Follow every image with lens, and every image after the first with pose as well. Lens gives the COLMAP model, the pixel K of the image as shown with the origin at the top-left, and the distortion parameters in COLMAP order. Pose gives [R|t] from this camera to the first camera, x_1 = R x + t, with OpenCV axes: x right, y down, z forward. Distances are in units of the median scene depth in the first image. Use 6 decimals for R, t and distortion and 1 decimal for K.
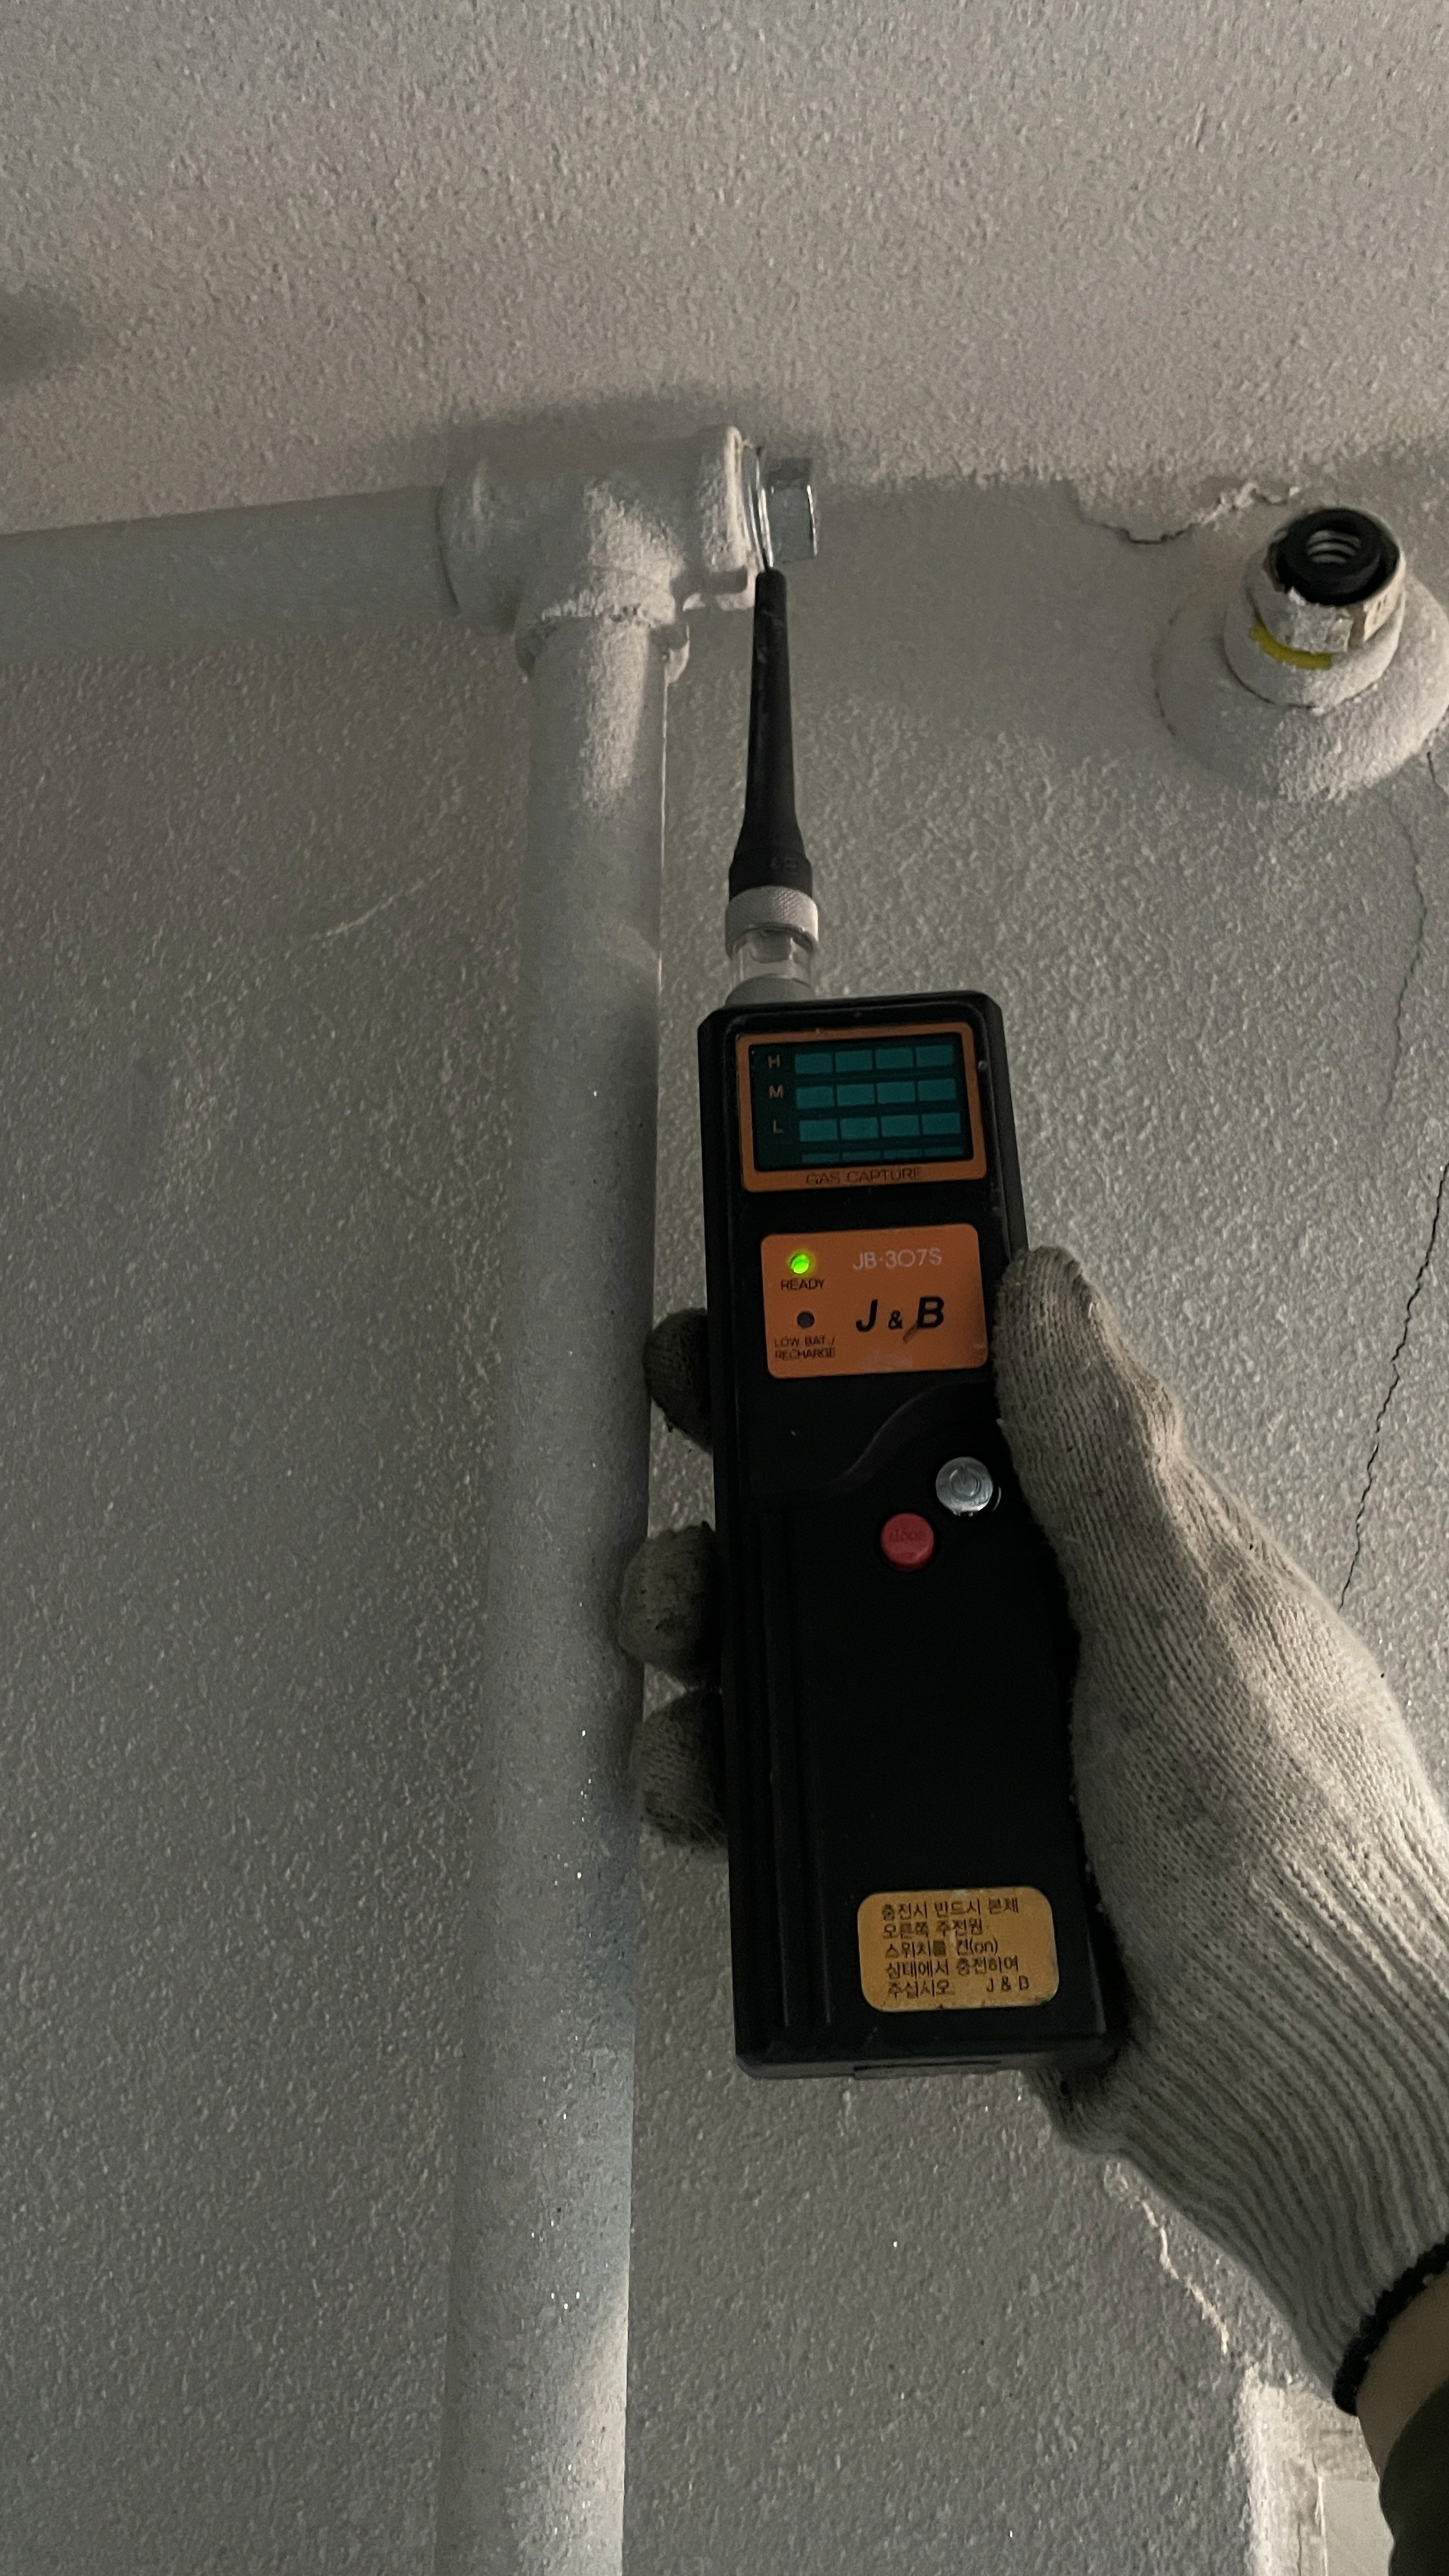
lens RADIAL K [[1962.0, 0, 724.5], [0, 1962.0, 1288.0], [0, 0, 1]] dist [0.079160, -0.118798]
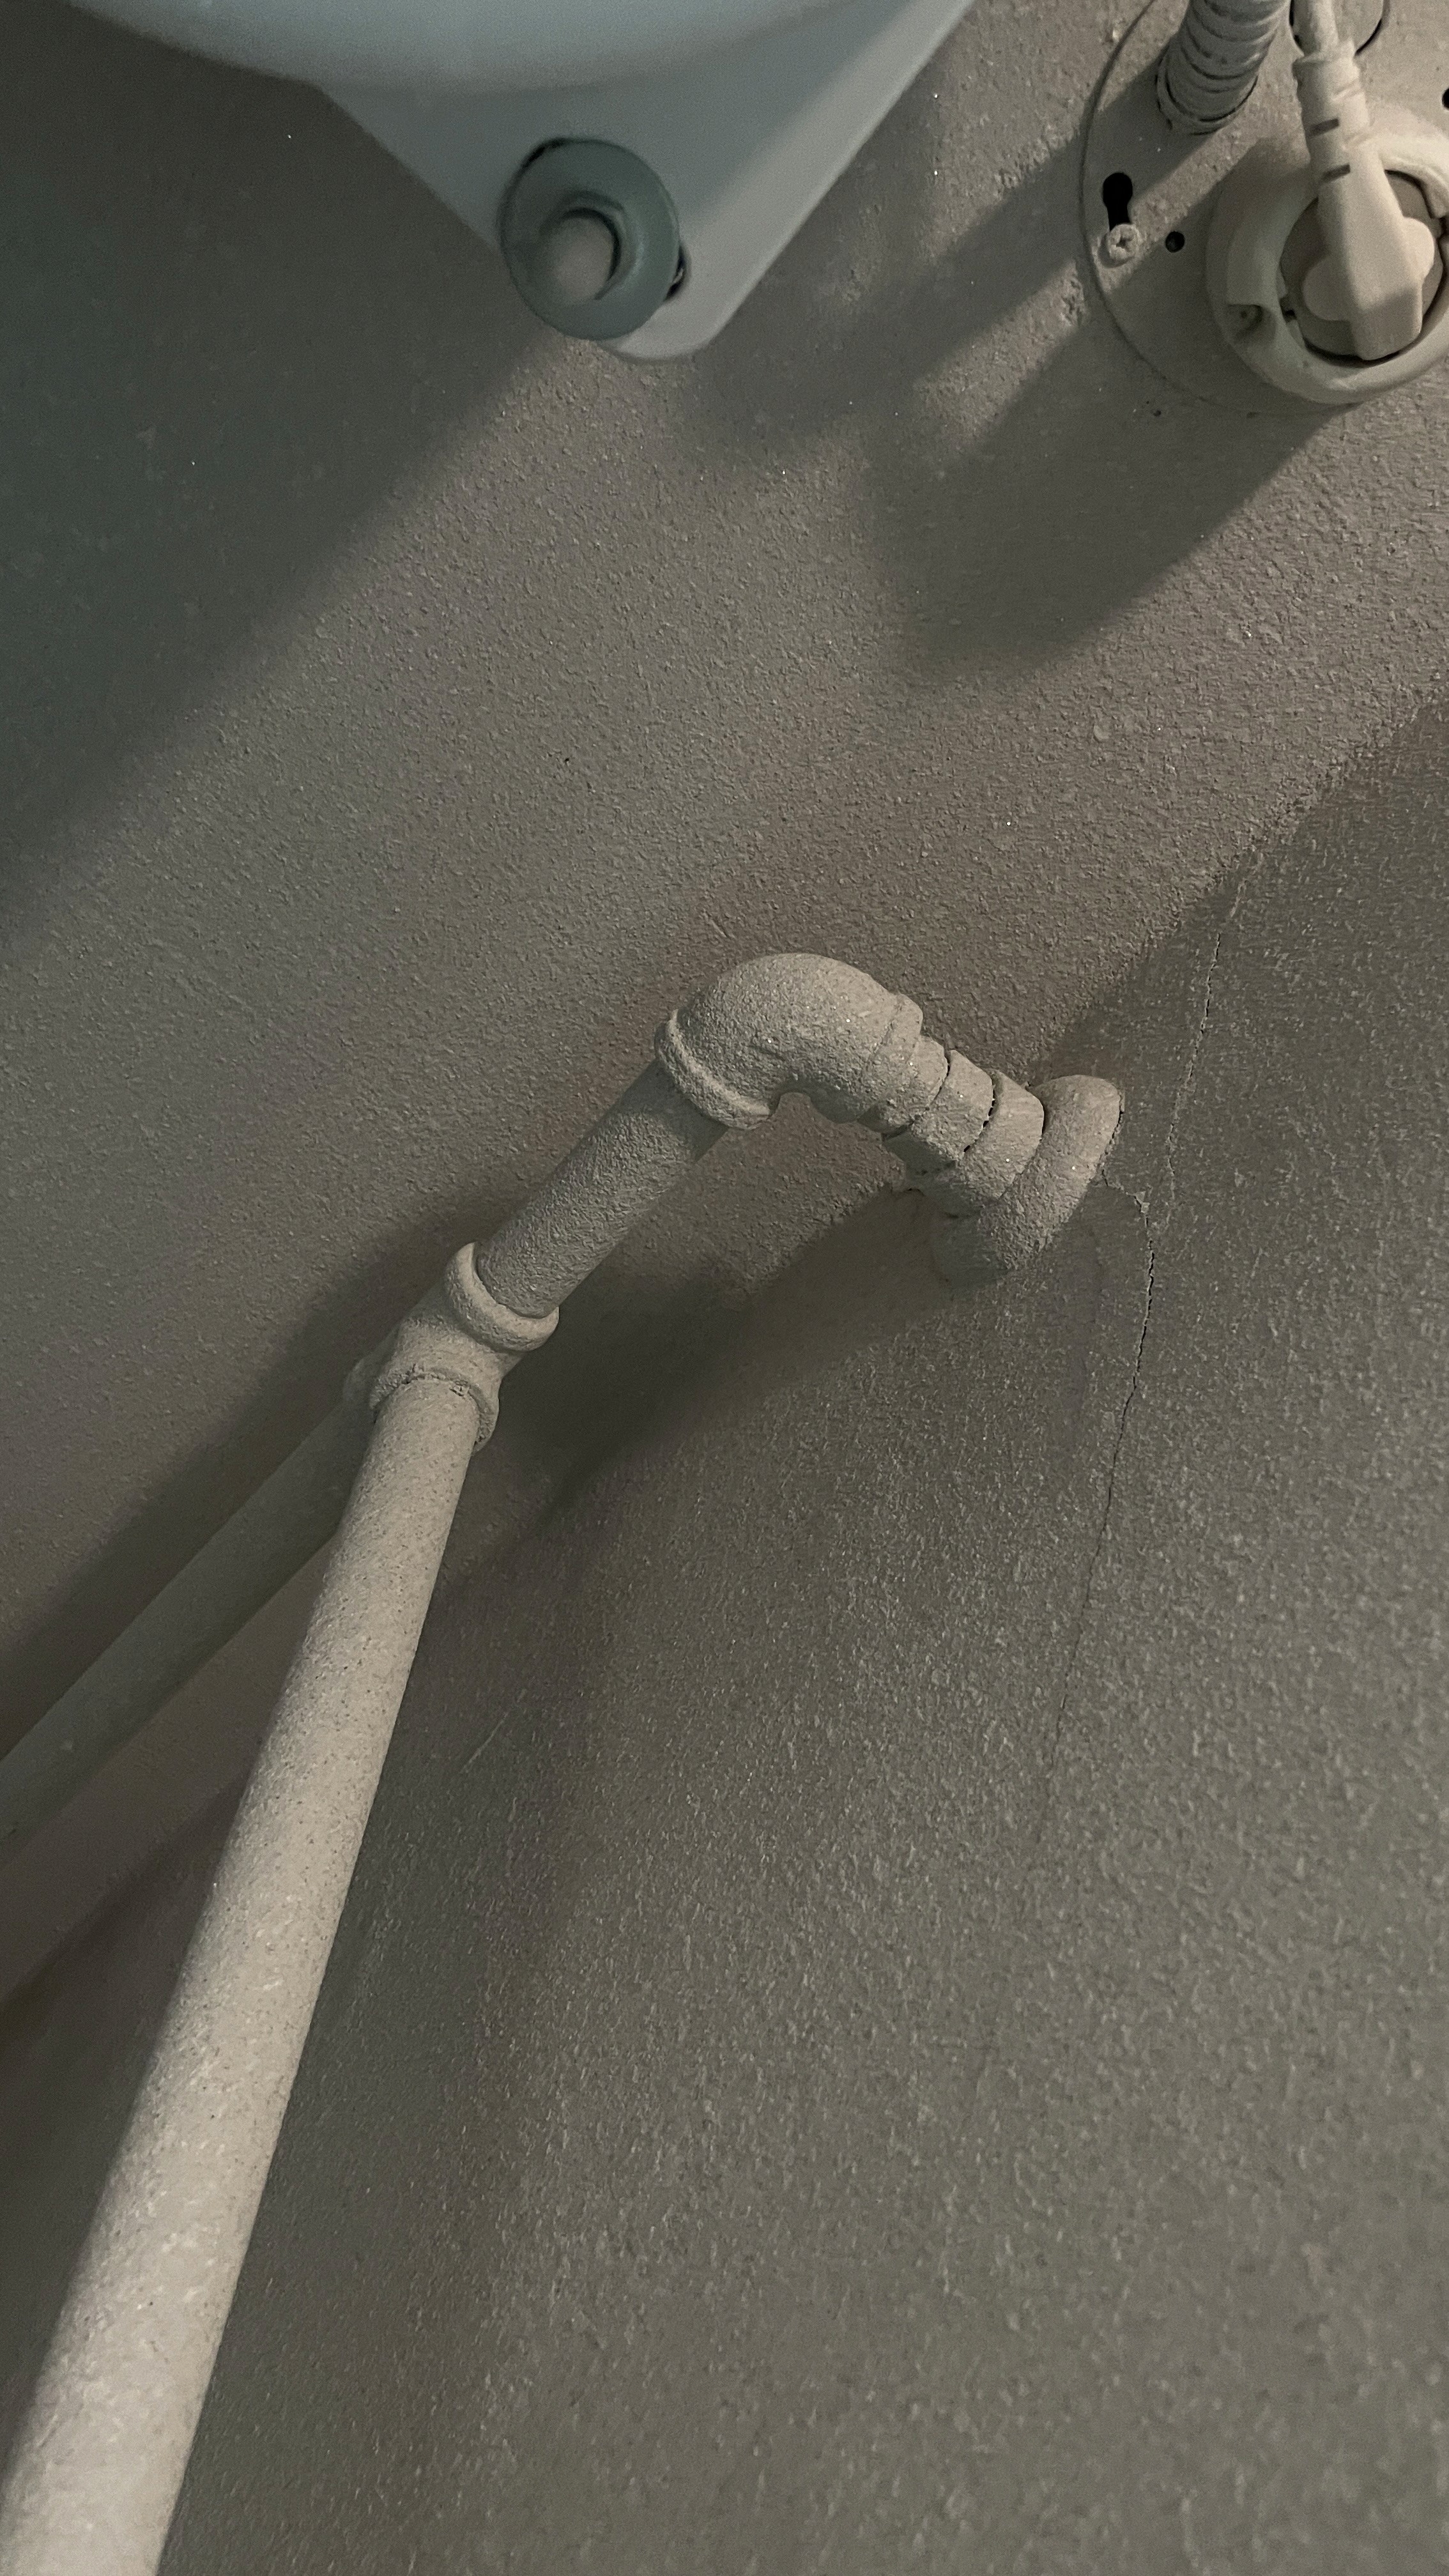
lens RADIAL K [[1955.7, 0, 741.1], [0, 1955.7, 1290.9], [0, 0, 1]] dist [0.085429, -0.142285]
pose [[0.768712, -0.503764, -0.394086, 0.646296], [0.159278, 0.747515, -0.644865, 0.485495], [0.619445, 0.432946, 0.654863, 0.210449]]
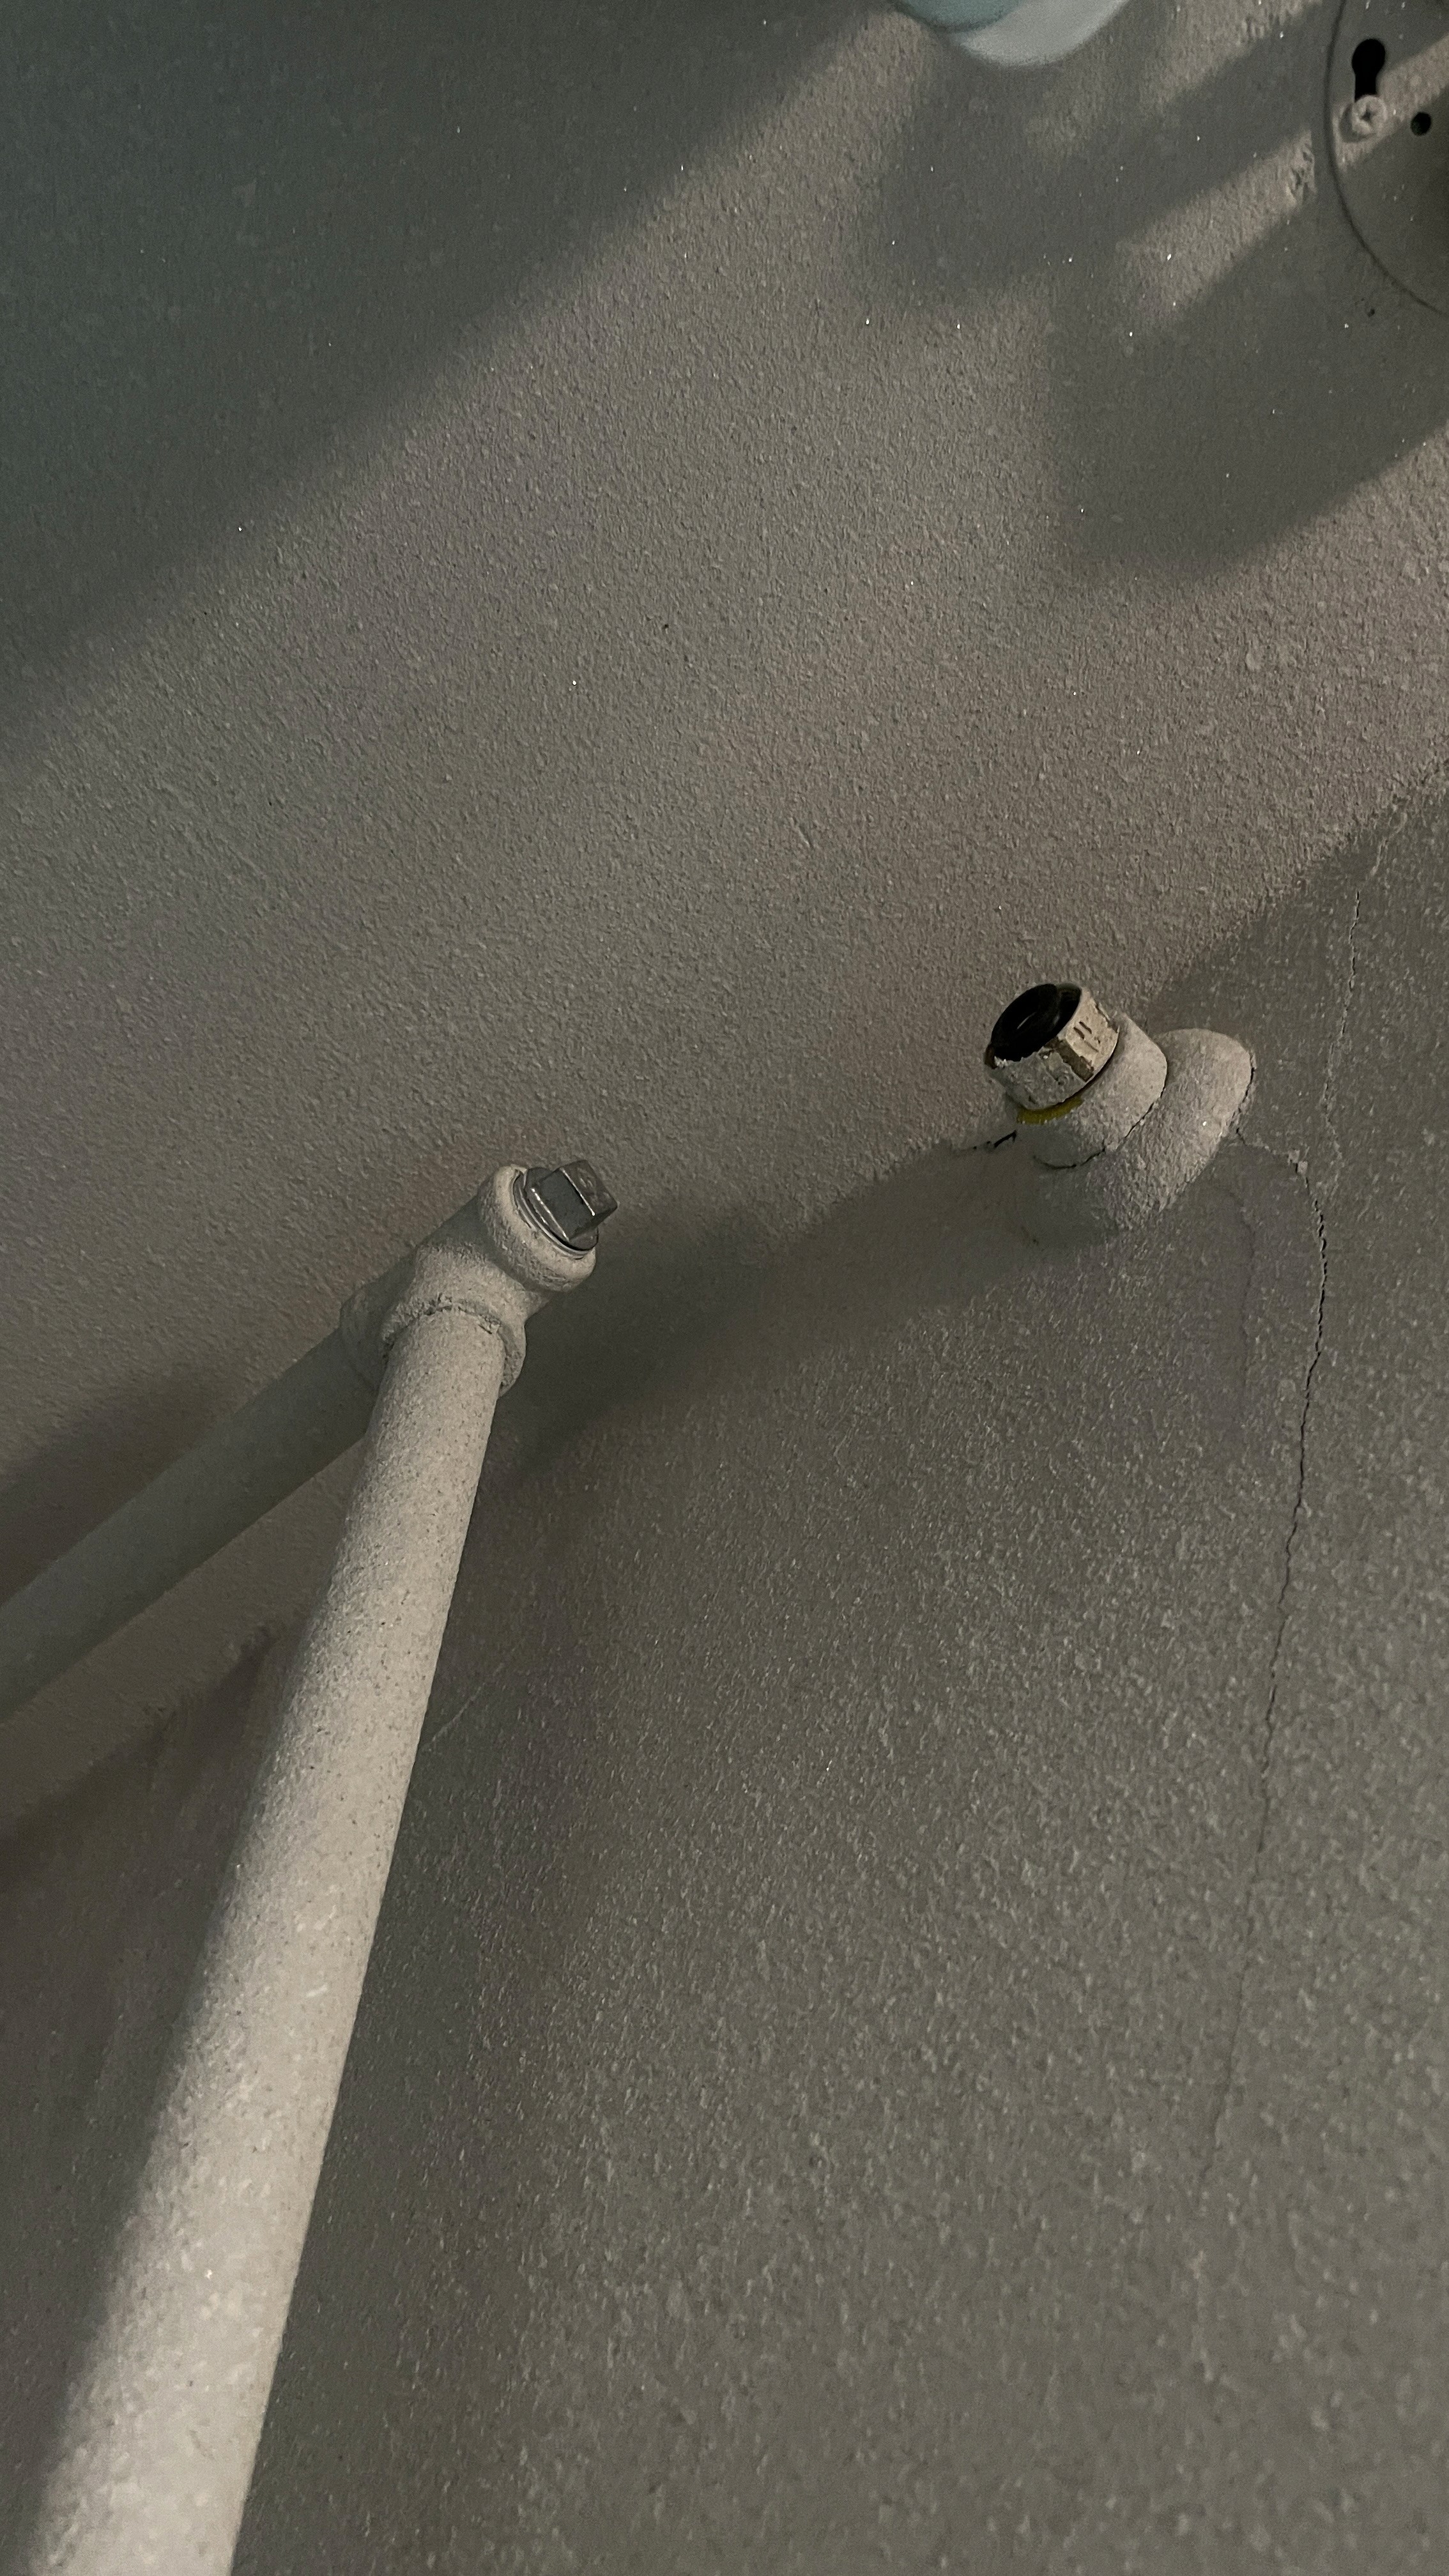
lens RADIAL K [[1962.0, 0, 724.5], [0, 1962.0, 1288.0], [0, 0, 1]] dist [0.079160, -0.118798]
pose [[0.843040, -0.440141, -0.309127, 0.444191], [0.154579, 0.748771, -0.644552, 0.422707], [0.515159, 0.495598, 0.699281, 0.230445]]
